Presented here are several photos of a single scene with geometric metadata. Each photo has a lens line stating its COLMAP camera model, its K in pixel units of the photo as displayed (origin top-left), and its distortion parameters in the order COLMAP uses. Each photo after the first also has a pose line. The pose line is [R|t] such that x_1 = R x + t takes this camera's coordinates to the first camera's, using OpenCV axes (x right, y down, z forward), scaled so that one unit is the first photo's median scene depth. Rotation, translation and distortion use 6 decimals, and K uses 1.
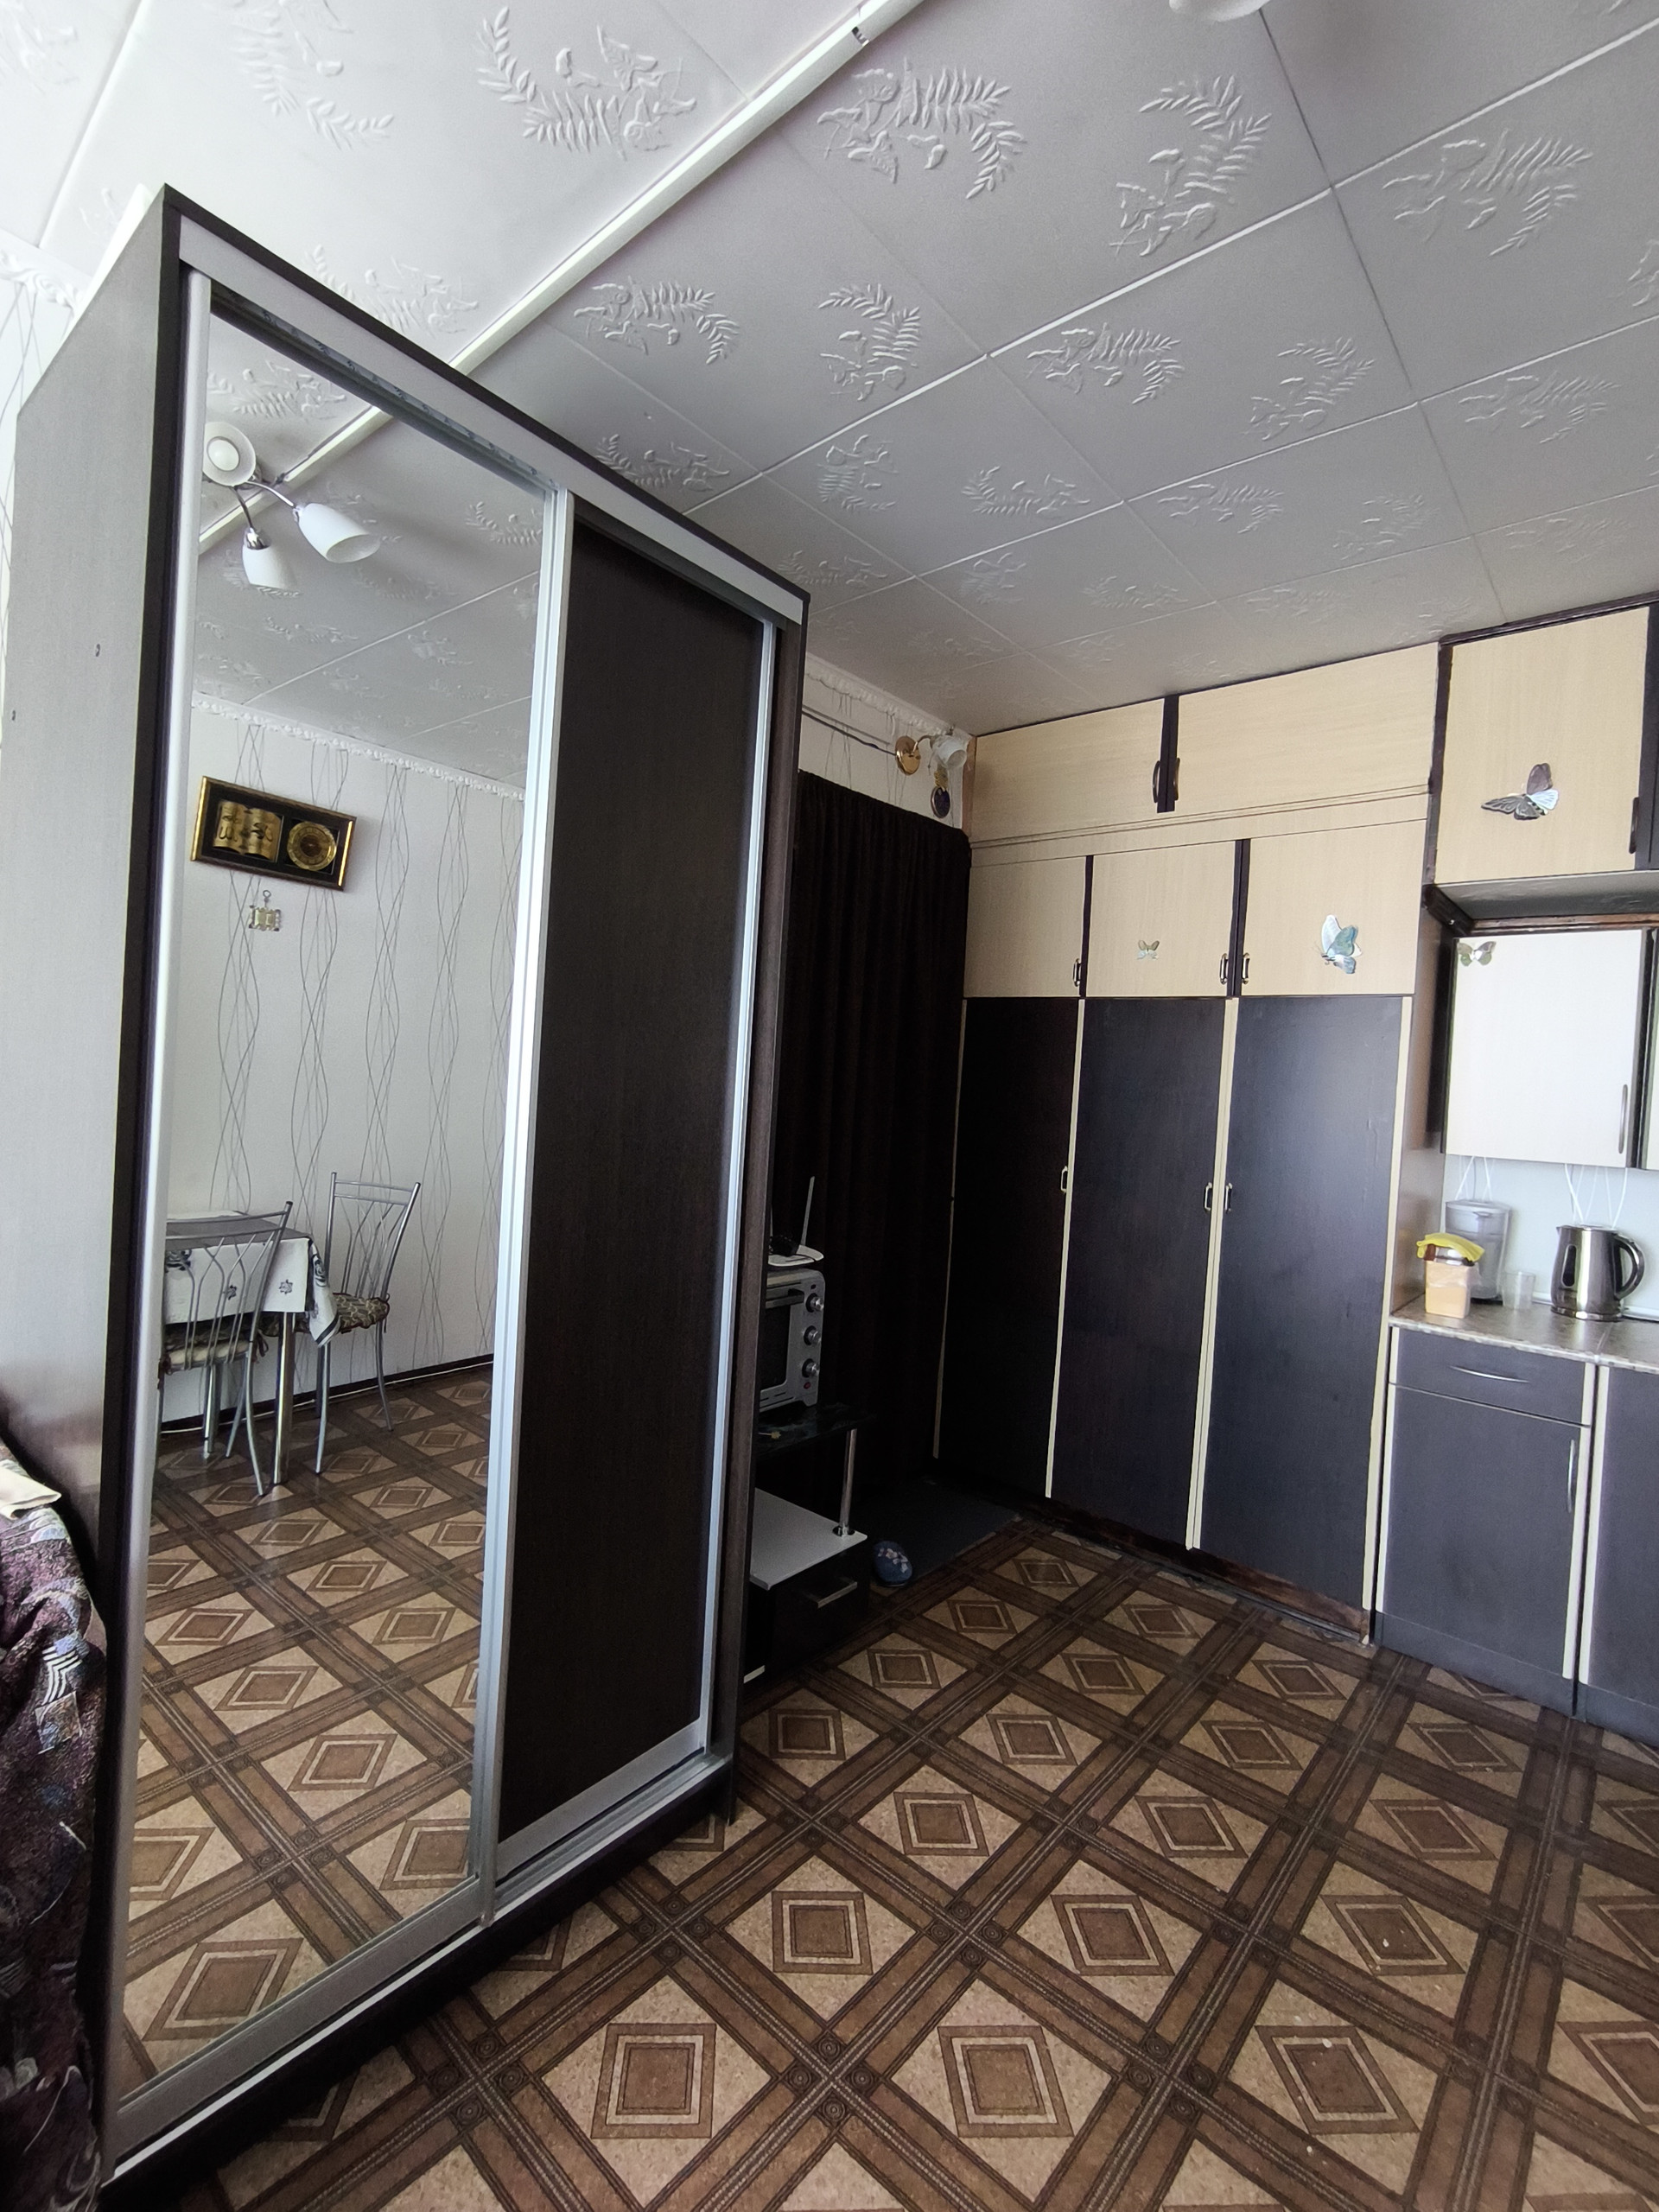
lens RADIAL K [[1010.4, 0, 801.9], [0, 1010.4, 1081.1], [0, 0, 1]] dist [-0.018136, 0.008581]
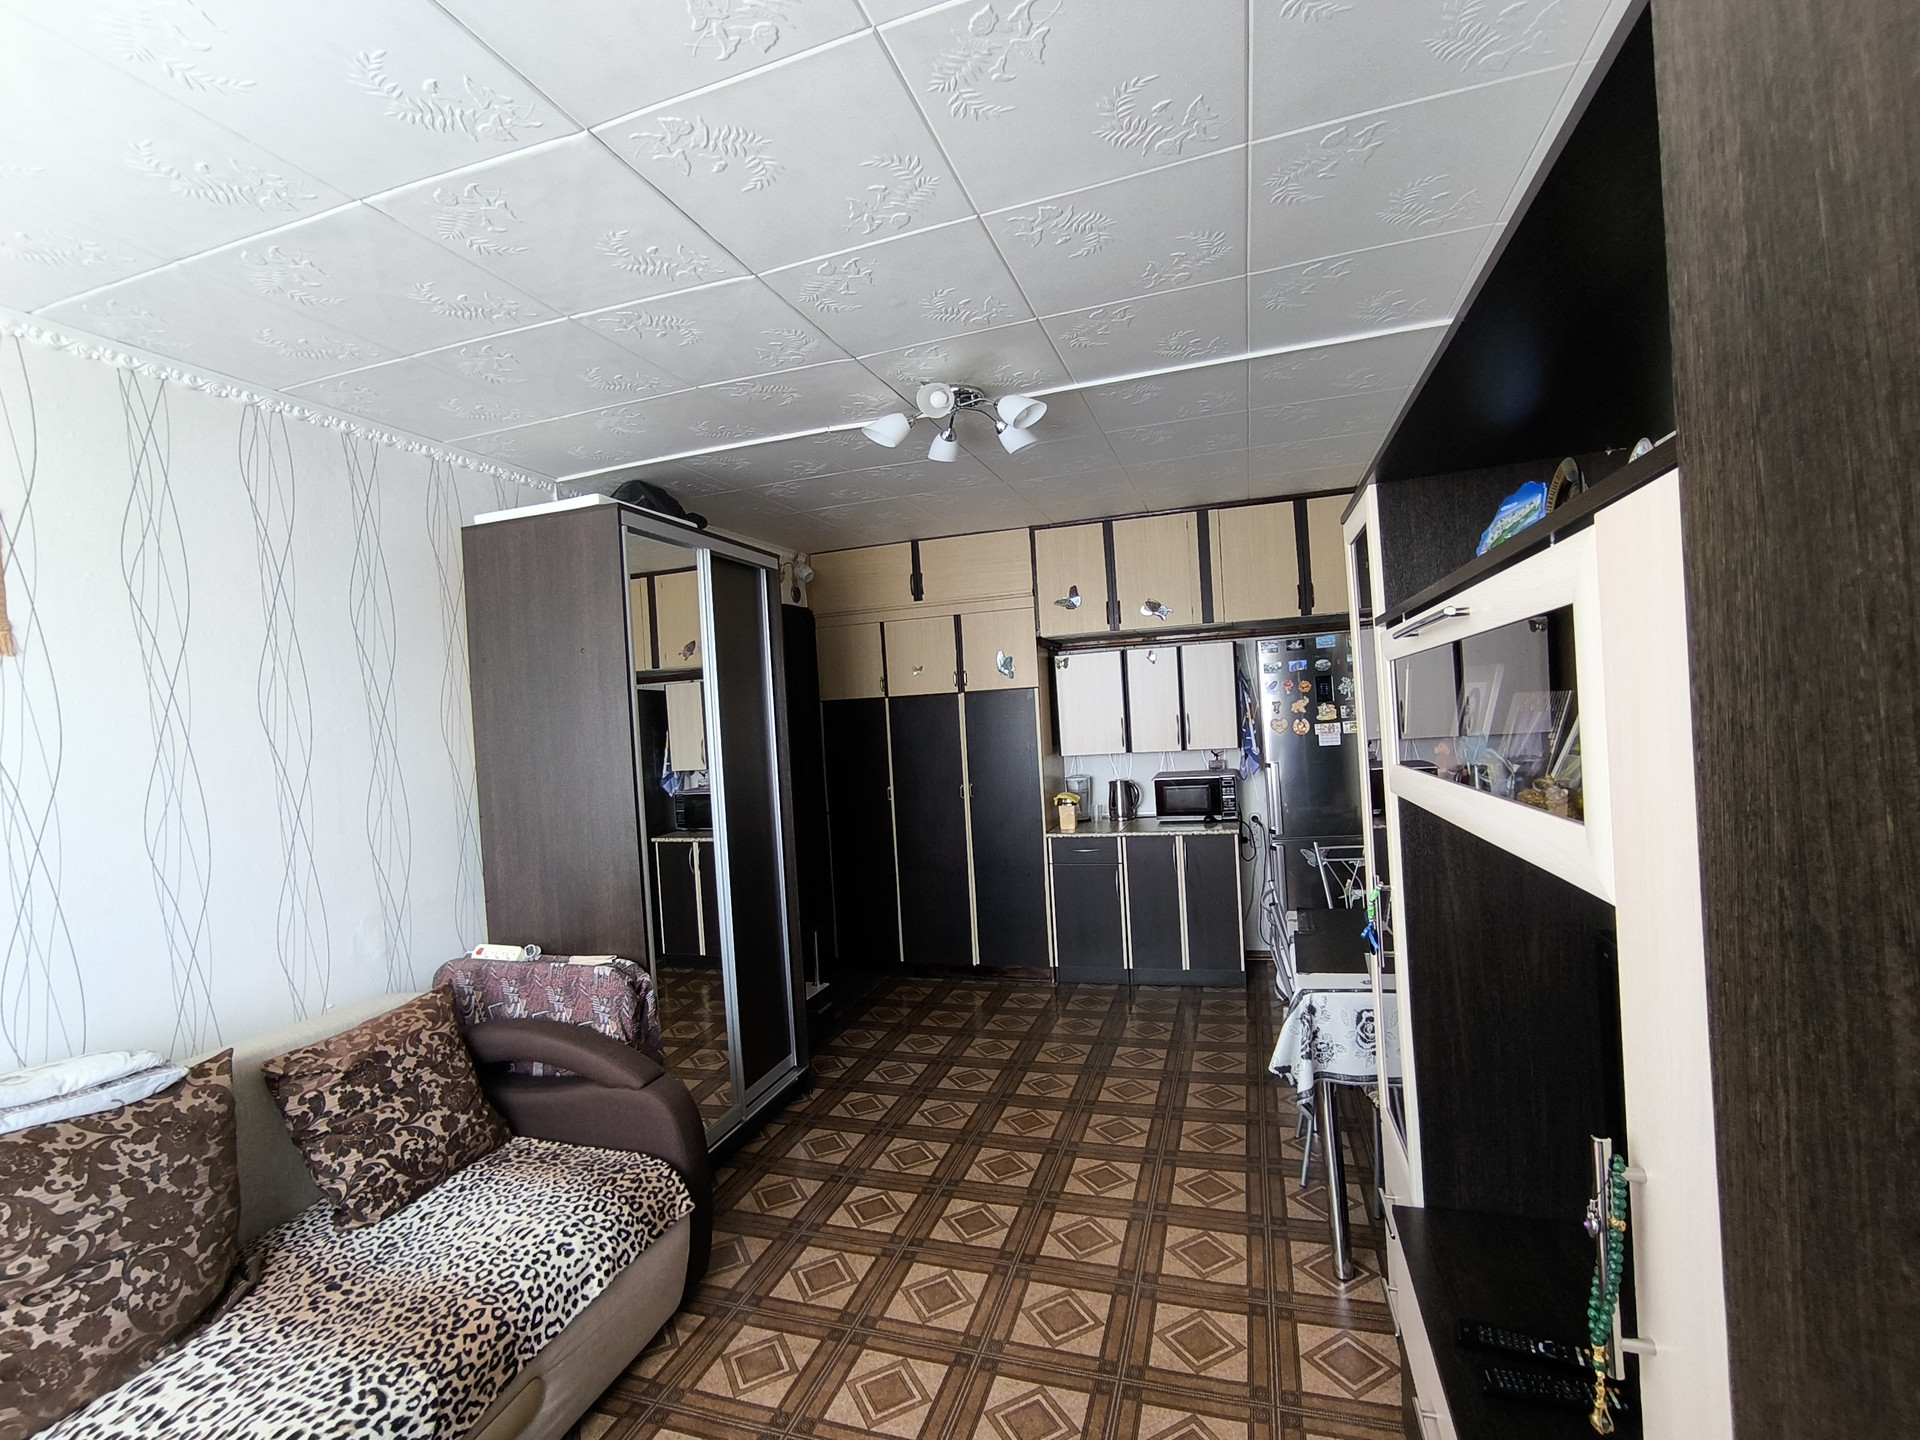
lens RADIAL K [[877.0, 0, 946.7], [0, 877.0, 732.7], [0, 0, 1]] dist [-0.018136, 0.008581]
pose [[0.914282, -0.123094, 0.385922, -0.314438], [0.119116, 0.992288, 0.034304, -0.073424], [-0.387169, 0.014606, 0.921893, -0.665009]]
